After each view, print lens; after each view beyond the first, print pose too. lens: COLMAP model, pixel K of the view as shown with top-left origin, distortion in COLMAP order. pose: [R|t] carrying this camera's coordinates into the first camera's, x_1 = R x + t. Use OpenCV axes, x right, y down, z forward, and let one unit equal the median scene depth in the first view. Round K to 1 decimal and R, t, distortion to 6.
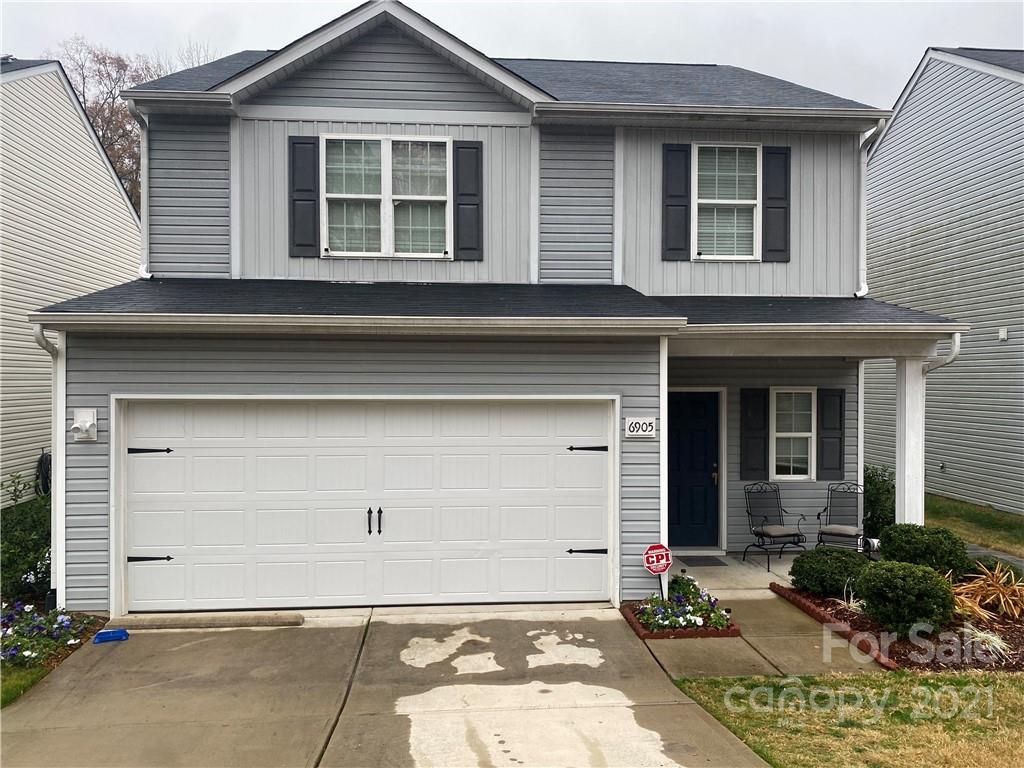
lens RADIAL K [[785.8, 0, 512.0], [0, 785.8, 384.0], [0, 0, 1]] dist [0.007169, 0.001124]
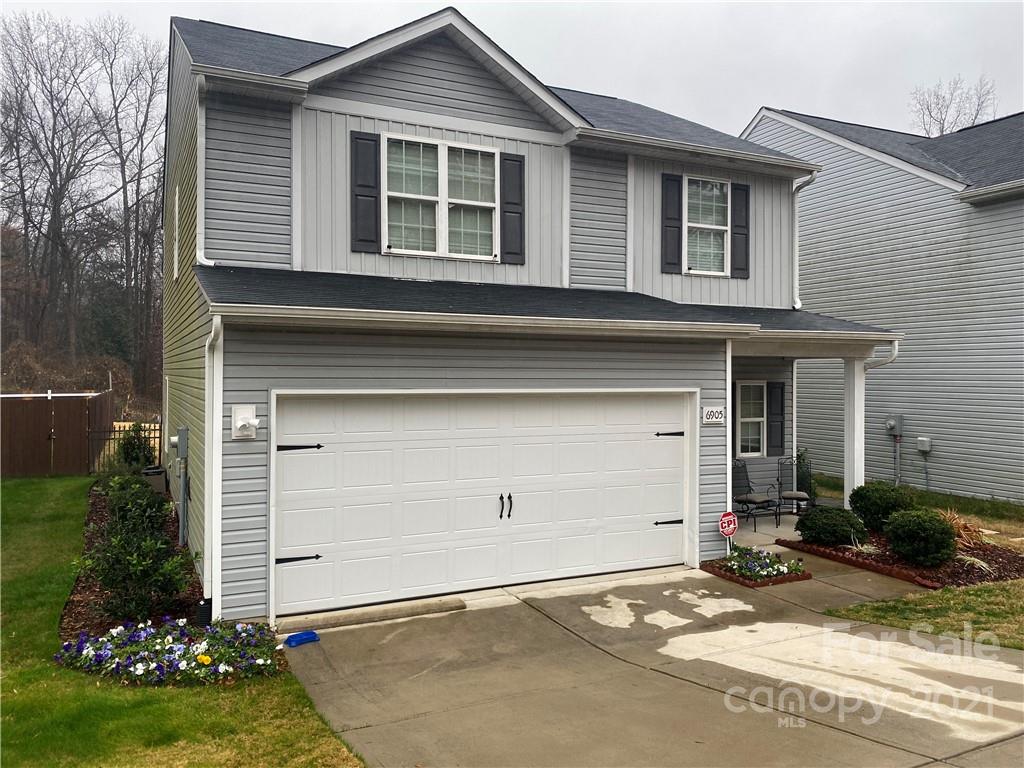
lens RADIAL K [[784.3, 0, 513.7], [0, 784.3, 368.0], [0, 0, 1]] dist [0.016087, -0.001391]
pose [[0.930103, 0.004926, 0.367267, -0.459189], [-0.000633, 0.999930, -0.011808, -0.001775], [-0.367299, 0.010750, 0.930041, -0.001930]]
